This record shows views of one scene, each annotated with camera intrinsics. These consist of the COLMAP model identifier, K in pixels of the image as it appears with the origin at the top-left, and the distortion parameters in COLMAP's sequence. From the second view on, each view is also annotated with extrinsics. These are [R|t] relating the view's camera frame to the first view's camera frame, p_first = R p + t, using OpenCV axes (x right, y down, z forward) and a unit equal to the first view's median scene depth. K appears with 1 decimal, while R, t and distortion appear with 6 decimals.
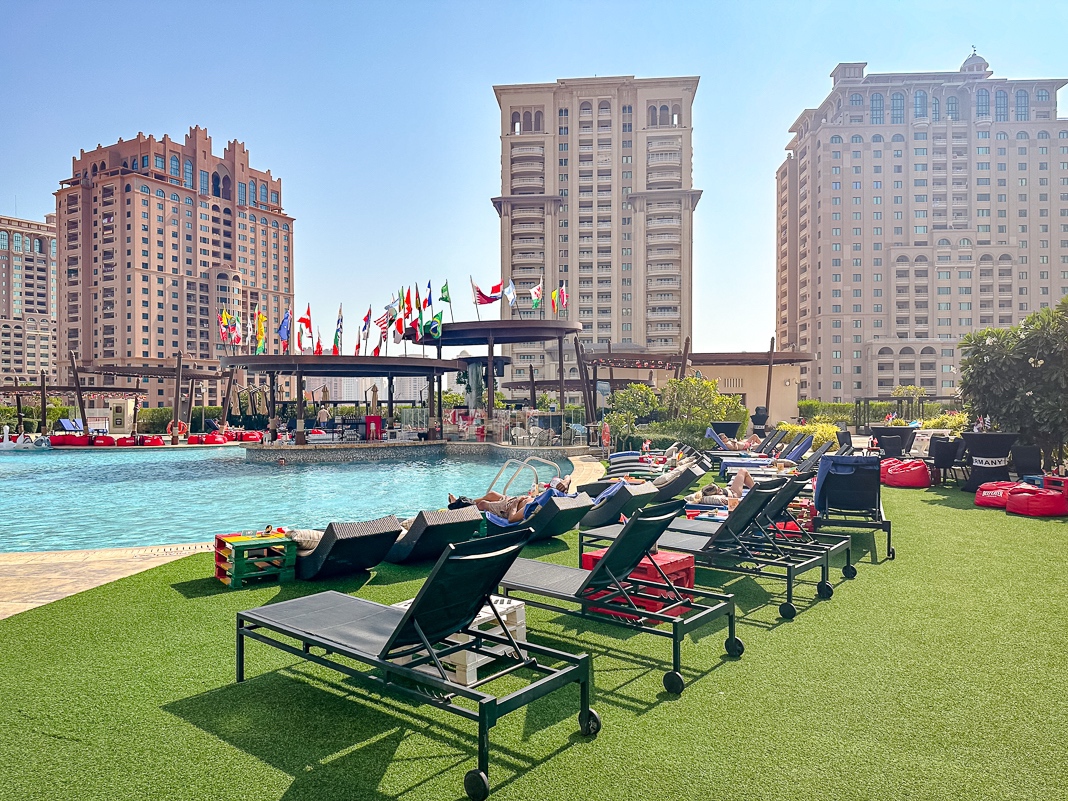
lens RADIAL K [[704.5, 0, 534.0], [0, 704.5, 400.5], [0, 0, 1]] dist [0.003432, -0.041630]
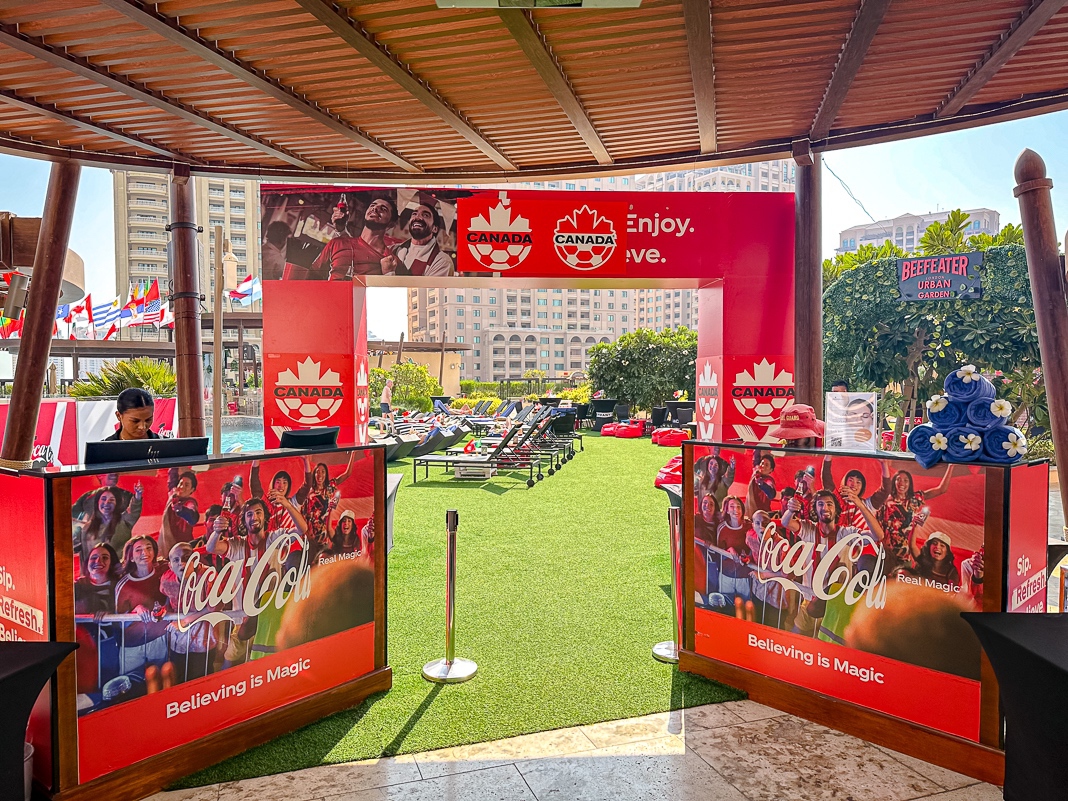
lens RADIAL K [[704.5, 0, 534.0], [0, 704.5, 400.5], [0, 0, 1]] dist [0.003432, -0.041630]
pose [[0.864346, -0.010692, 0.502784, -0.218049], [-0.004891, 0.999548, 0.029665, -0.003066], [-0.502874, -0.028100, 0.863903, -0.254505]]
